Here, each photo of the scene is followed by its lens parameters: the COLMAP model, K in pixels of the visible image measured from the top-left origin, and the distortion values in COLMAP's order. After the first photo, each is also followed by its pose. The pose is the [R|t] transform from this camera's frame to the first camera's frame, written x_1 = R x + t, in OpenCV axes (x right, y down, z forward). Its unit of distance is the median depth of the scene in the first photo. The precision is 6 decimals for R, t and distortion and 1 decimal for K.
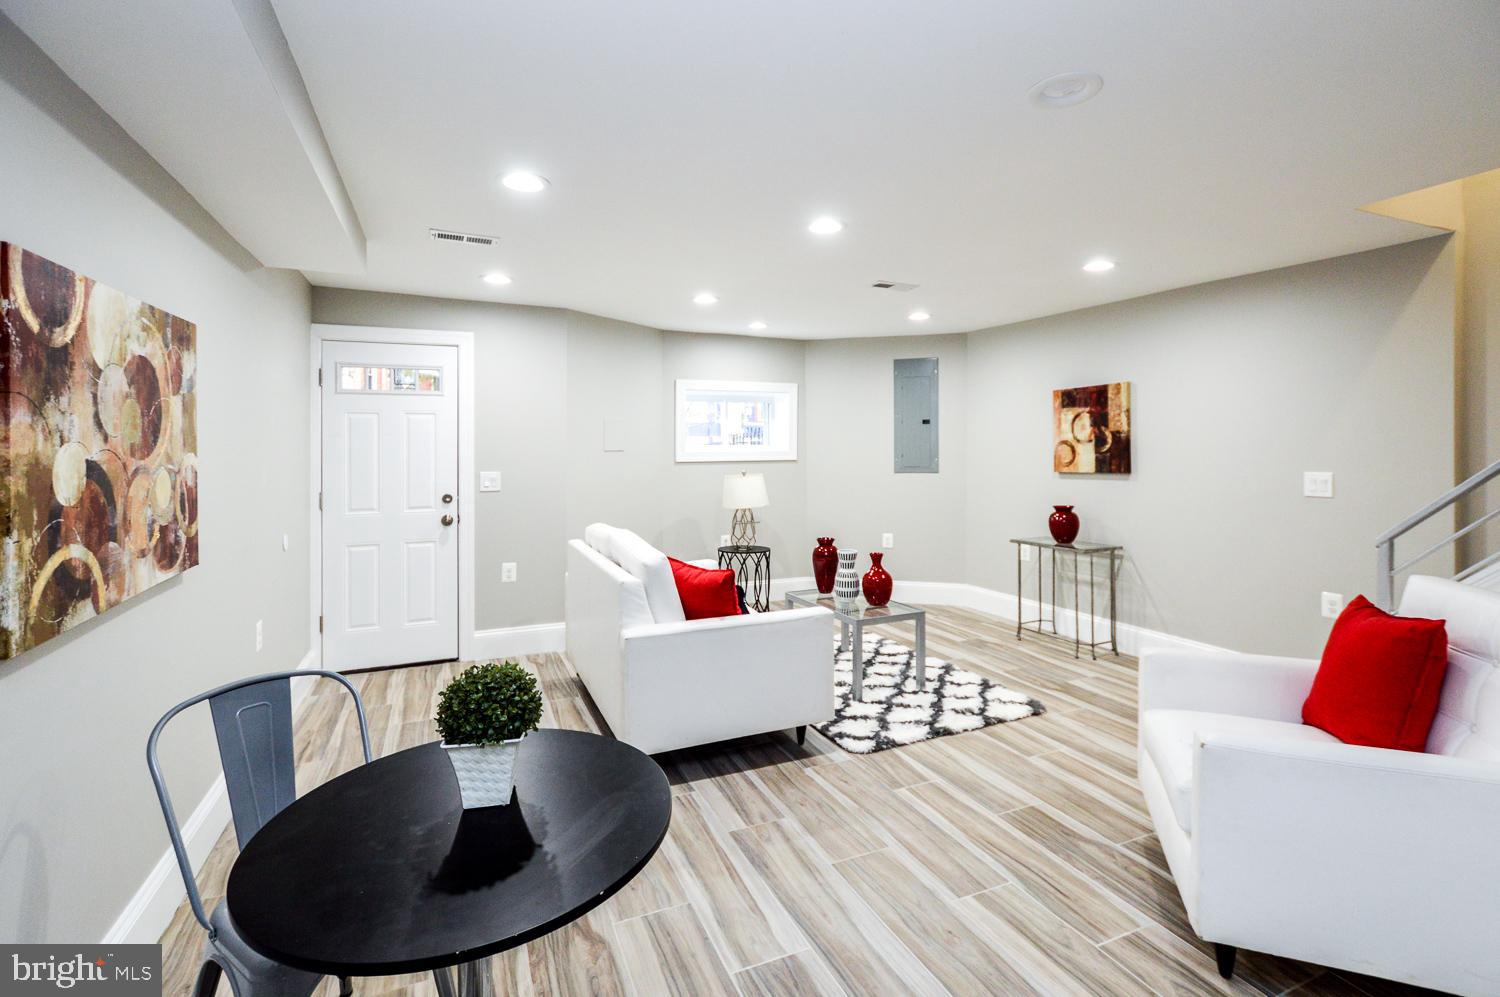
lens RADIAL K [[691.5, 0, 753.2], [0, 691.5, 450.1], [0, 0, 1]] dist [-0.000325, 0.000170]
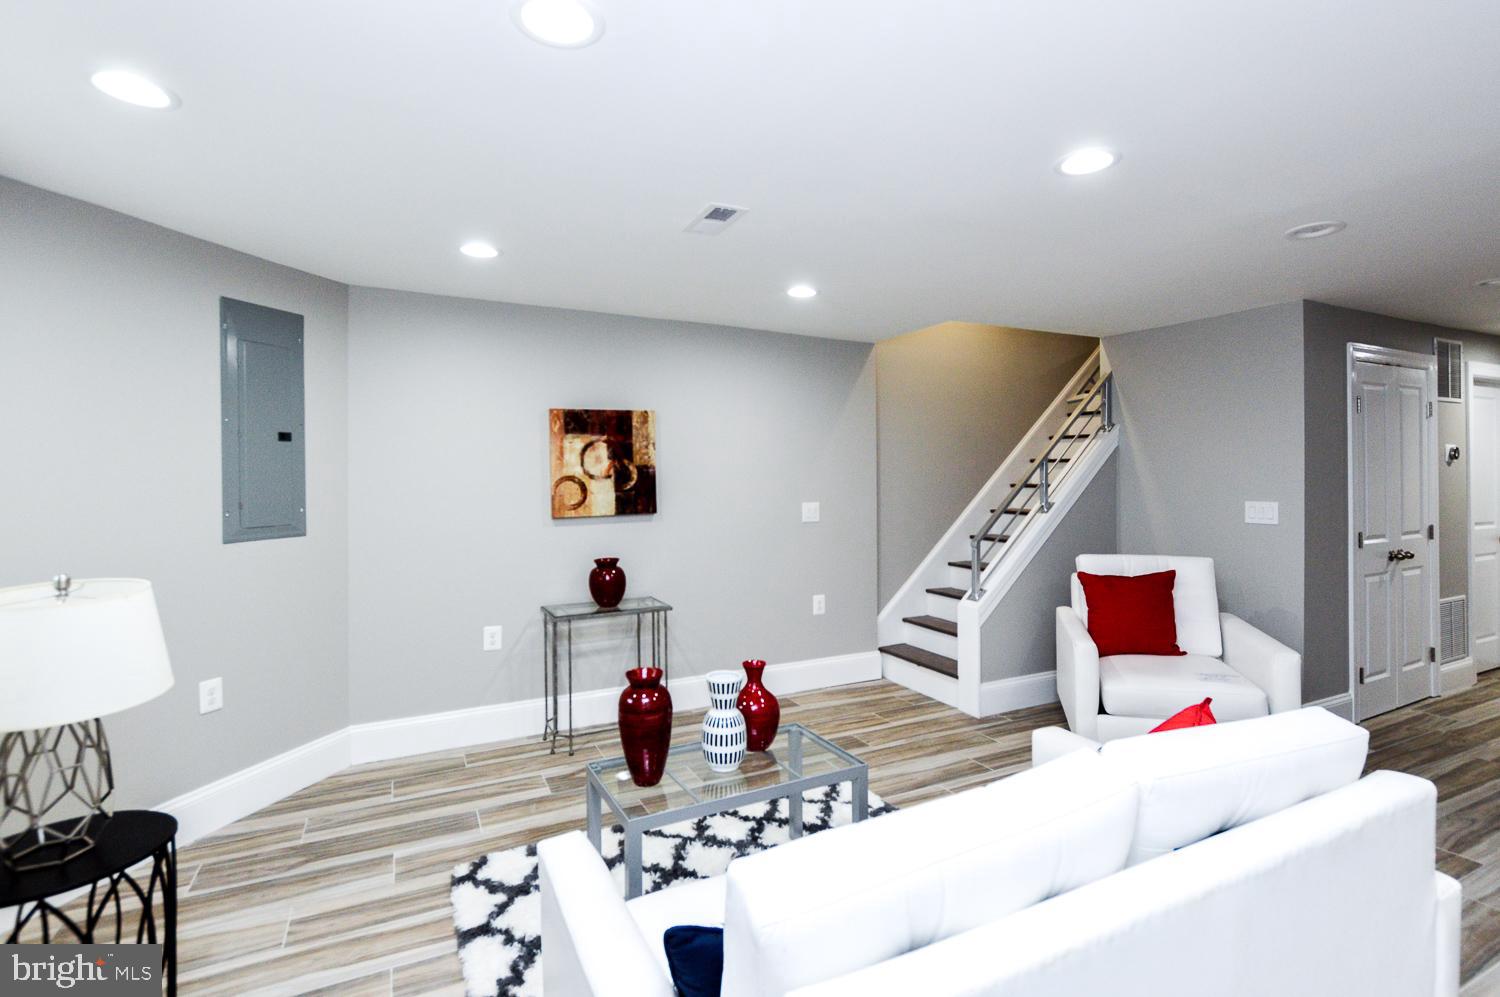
lens RADIAL K [[711.9, 0, 755.1], [0, 711.9, 487.4], [0, 0, 1]] dist [-0.009947, -0.000058]
pose [[-0.043050, -0.012117, 0.998999, -0.444874], [0.008067, 0.999890, 0.012476, -0.011744], [-0.999040, 0.008596, -0.042947, 1.051432]]
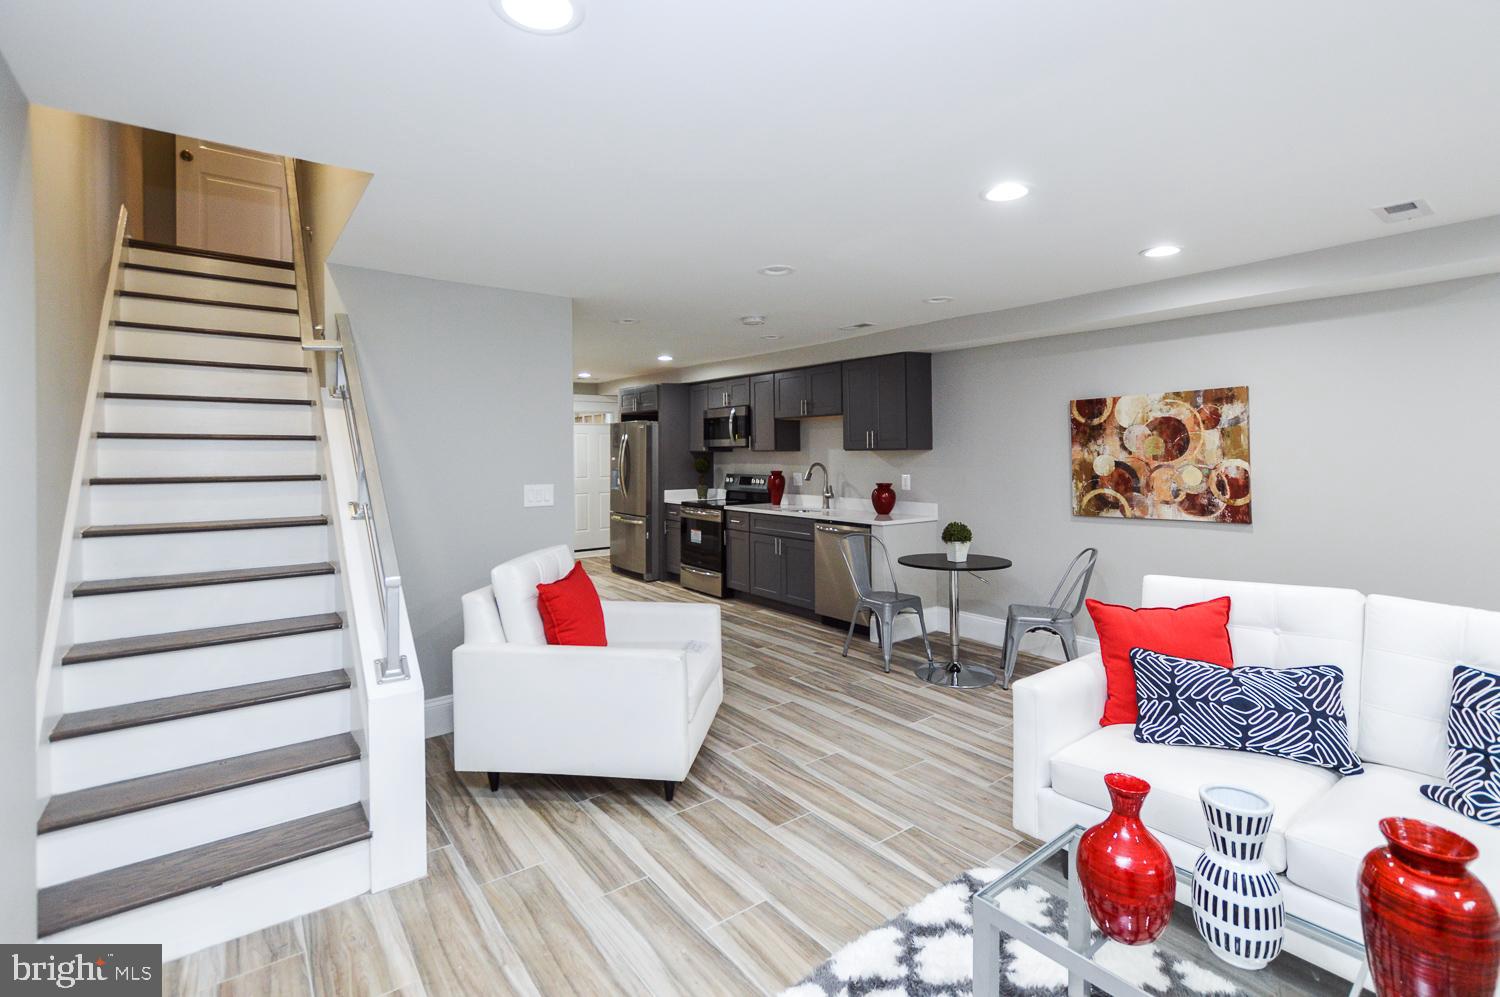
lens RADIAL K [[691.5, 0, 753.2], [0, 691.5, 450.1], [0, 0, 1]] dist [-0.000325, 0.000170]
pose [[-0.971950, 0.011033, -0.234930, 0.449807], [0.010946, 0.999939, 0.001675, -0.020039], [0.234934, -0.000944, -0.972011, 1.327081]]
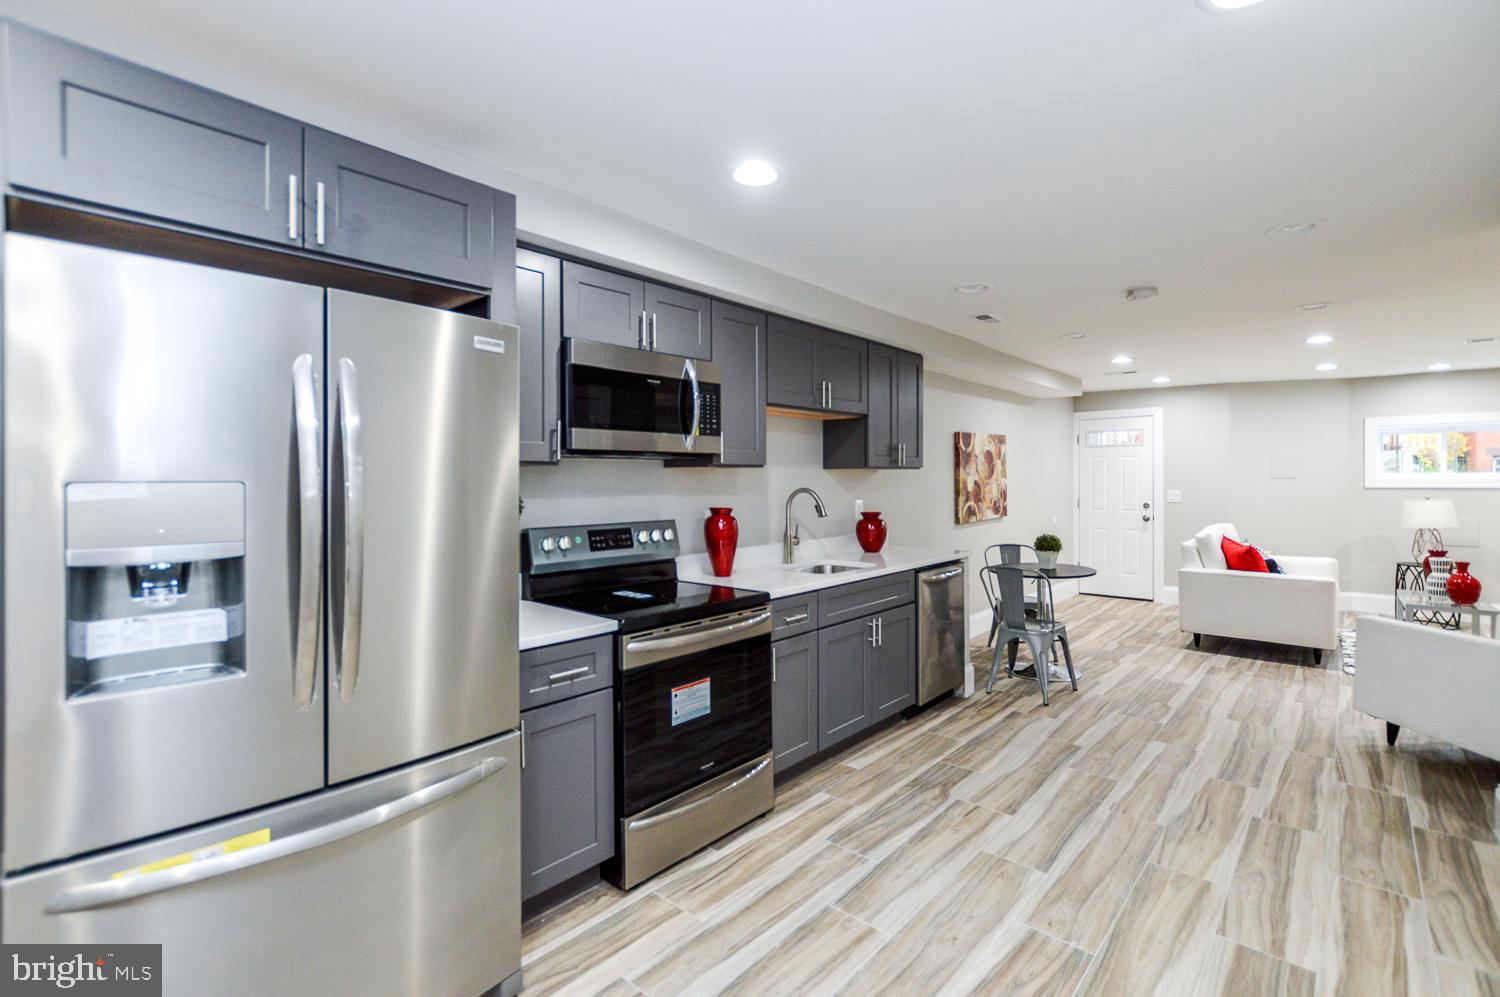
lens RADIAL K [[682.5, 0, 748.2], [0, 682.5, 473.8], [0, 0, 1]] dist [-0.001048, 0.000174]
pose [[0.415709, -0.002239, -0.909495, 0.772627], [-0.000666, 0.999996, -0.002766, -0.003521], [0.909498, 0.001755, 0.415705, -0.677825]]
